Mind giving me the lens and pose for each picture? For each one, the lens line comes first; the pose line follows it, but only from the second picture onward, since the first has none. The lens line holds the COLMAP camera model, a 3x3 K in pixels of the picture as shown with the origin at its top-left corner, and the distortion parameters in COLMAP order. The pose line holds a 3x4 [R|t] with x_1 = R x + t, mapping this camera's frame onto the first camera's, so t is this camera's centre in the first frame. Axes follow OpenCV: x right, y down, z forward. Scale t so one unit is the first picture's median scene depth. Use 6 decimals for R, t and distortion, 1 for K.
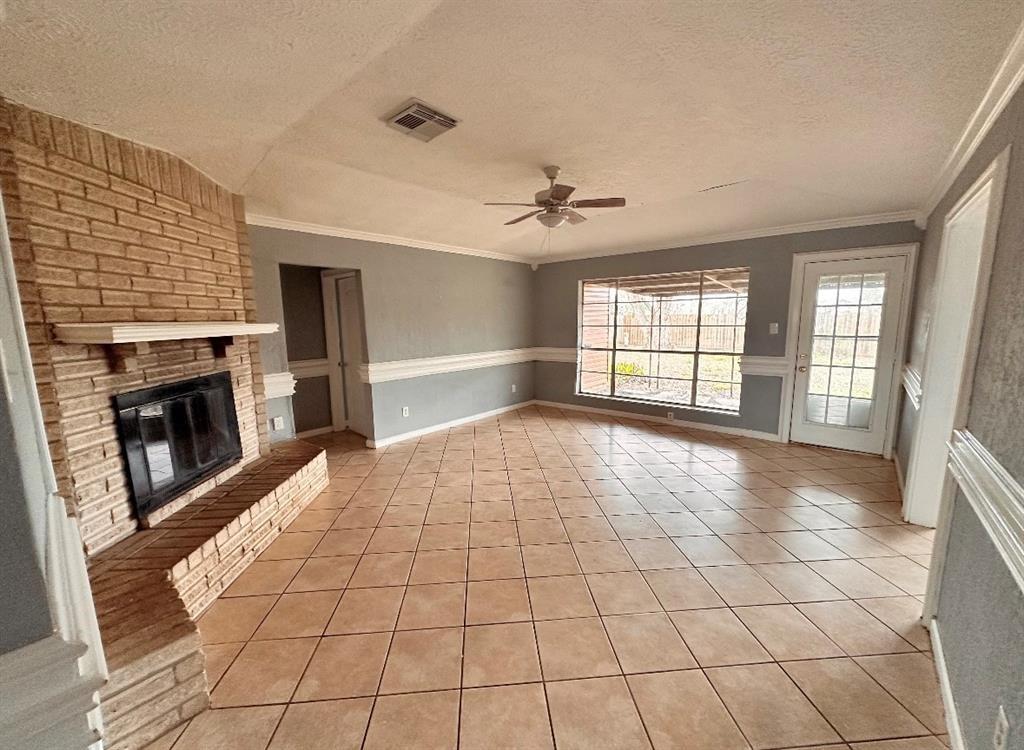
lens RADIAL K [[402.3, 0, 512.0], [0, 402.3, 375.0], [0, 0, 1]] dist [-0.001577, -0.000461]
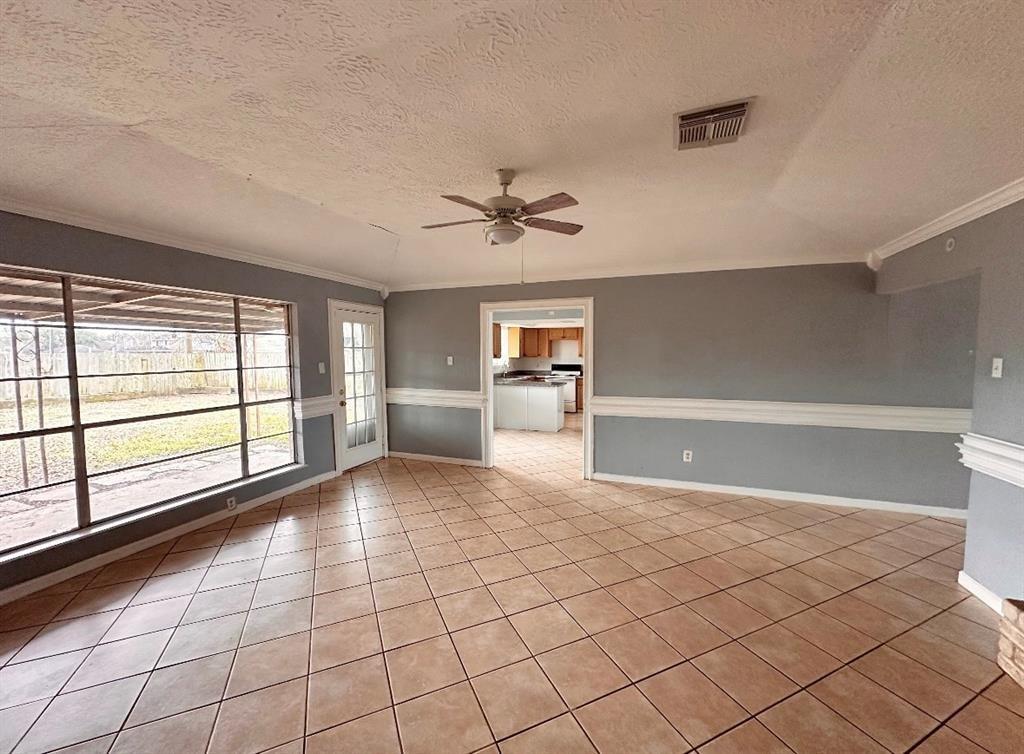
lens RADIAL K [[402.3, 0, 512.0], [0, 402.3, 377.0], [0, 0, 1]] dist [-0.001577, -0.000461]
pose [[-0.334464, -0.043700, 0.941395, -0.464810], [0.143414, 0.984930, 0.096673, -0.124271], [-0.931432, 0.167343, -0.323157, 0.896799]]
